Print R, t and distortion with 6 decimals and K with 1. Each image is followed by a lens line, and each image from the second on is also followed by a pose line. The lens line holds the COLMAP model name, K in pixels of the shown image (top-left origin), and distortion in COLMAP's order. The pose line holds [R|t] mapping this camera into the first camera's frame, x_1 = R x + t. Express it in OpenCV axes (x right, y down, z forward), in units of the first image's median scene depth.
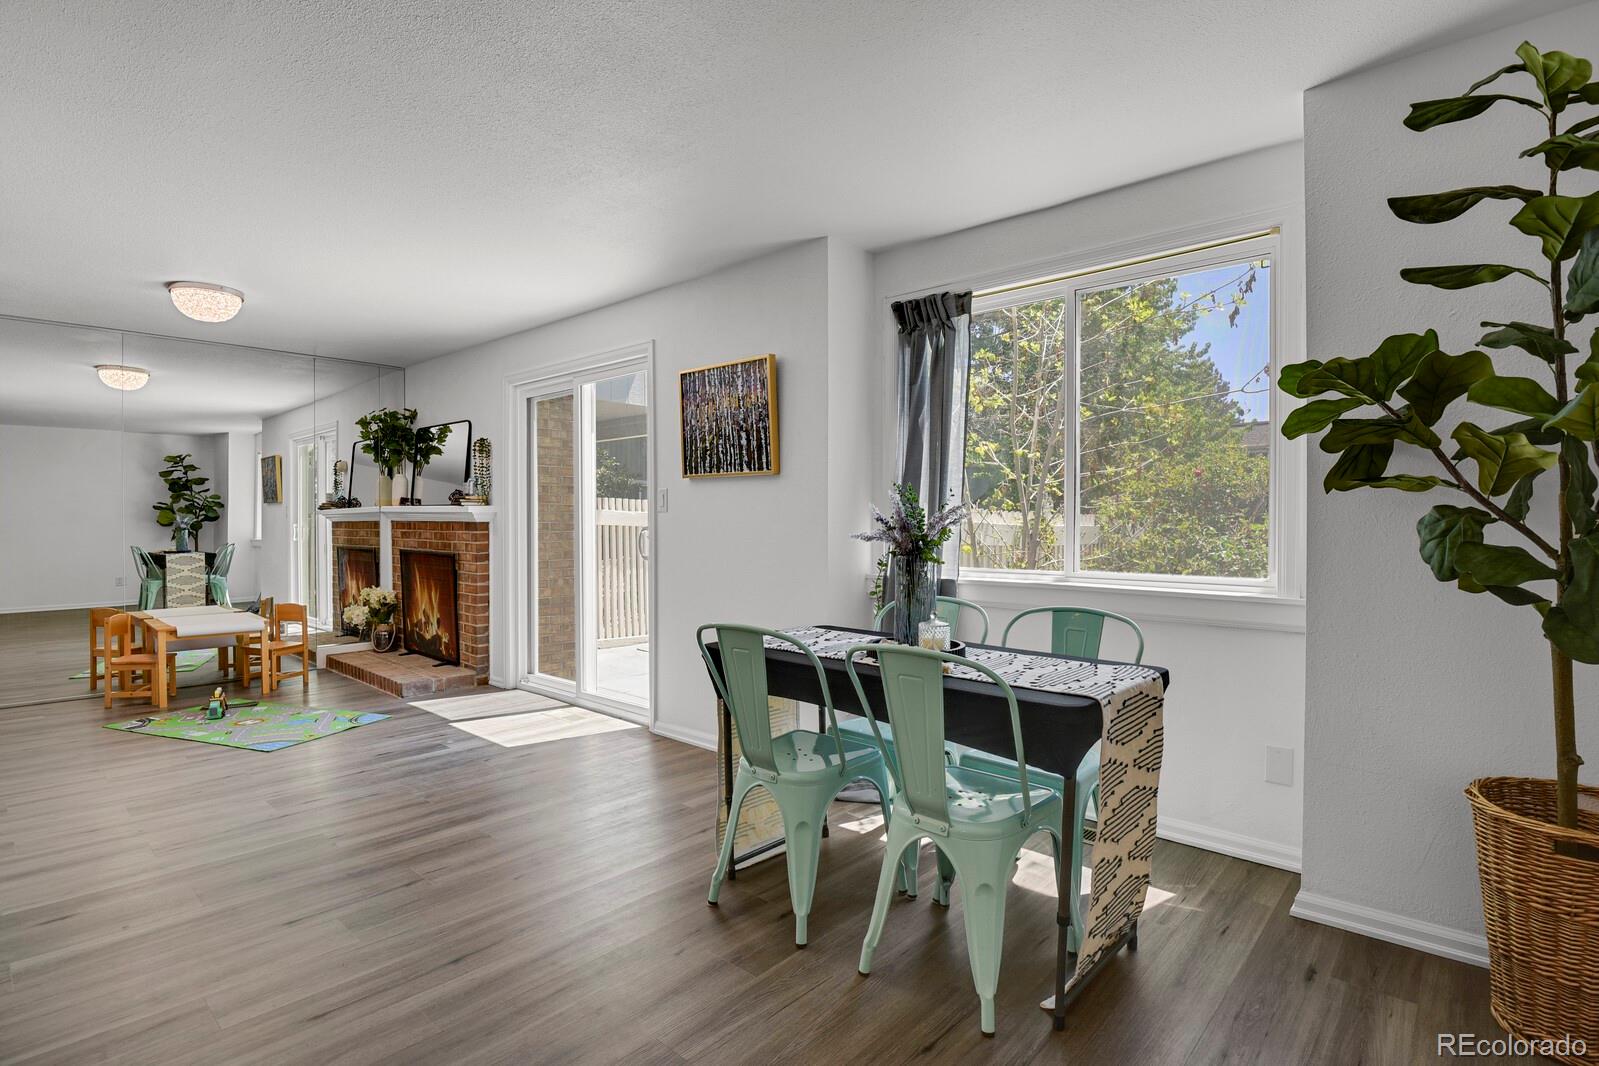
lens RADIAL K [[782.2, 0, 805.2], [0, 782.2, 529.9], [0, 0, 1]] dist [-0.019376, -0.005637]
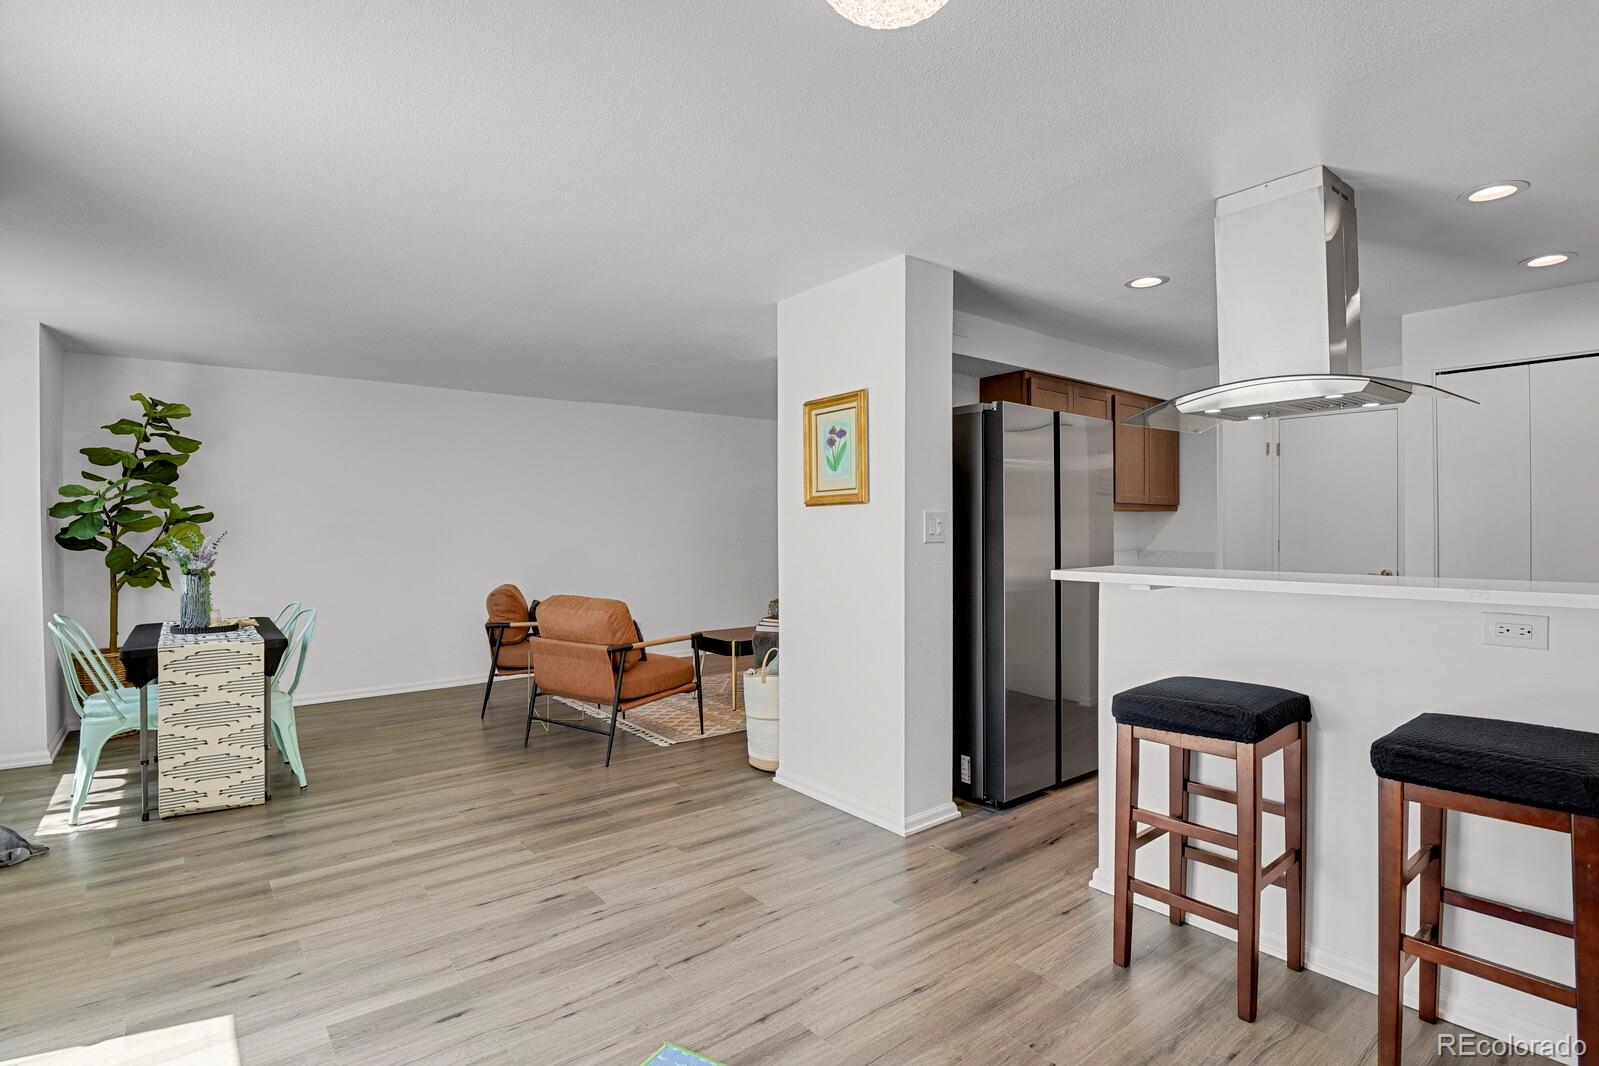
lens RADIAL K [[782.2, 0, 808.6], [0, 782.2, 528.7], [0, 0, 1]] dist [-0.019376, -0.005637]
pose [[-0.987286, 0.003793, 0.158909, -0.859233], [0.005976, 0.999894, 0.013257, -0.048072], [-0.158842, 0.014038, -0.987204, 1.461169]]
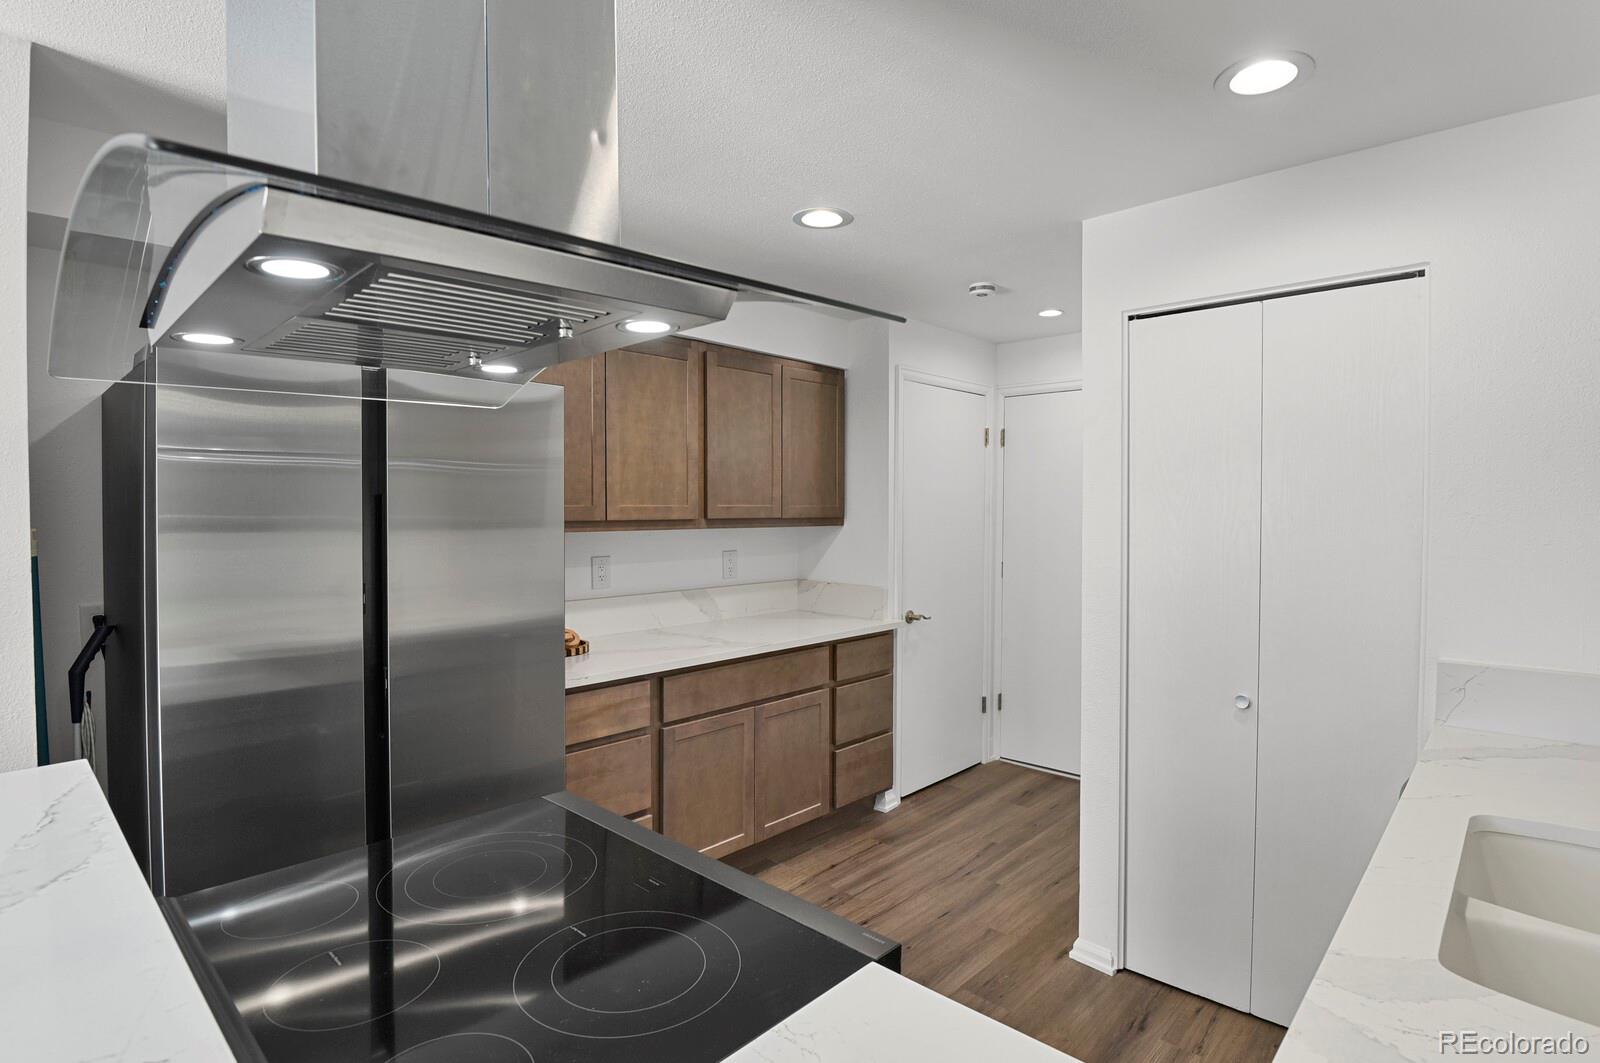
lens RADIAL K [[782.7, 0, 813.9], [0, 782.7, 532.8], [0, 0, 1]] dist [-0.019376, -0.005637]
pose [[-0.999735, -0.001355, 0.022980, -1.299749], [-0.000436, 0.999202, 0.039933, -0.089866], [-0.023016, 0.039912, -0.998938, 0.934286]]
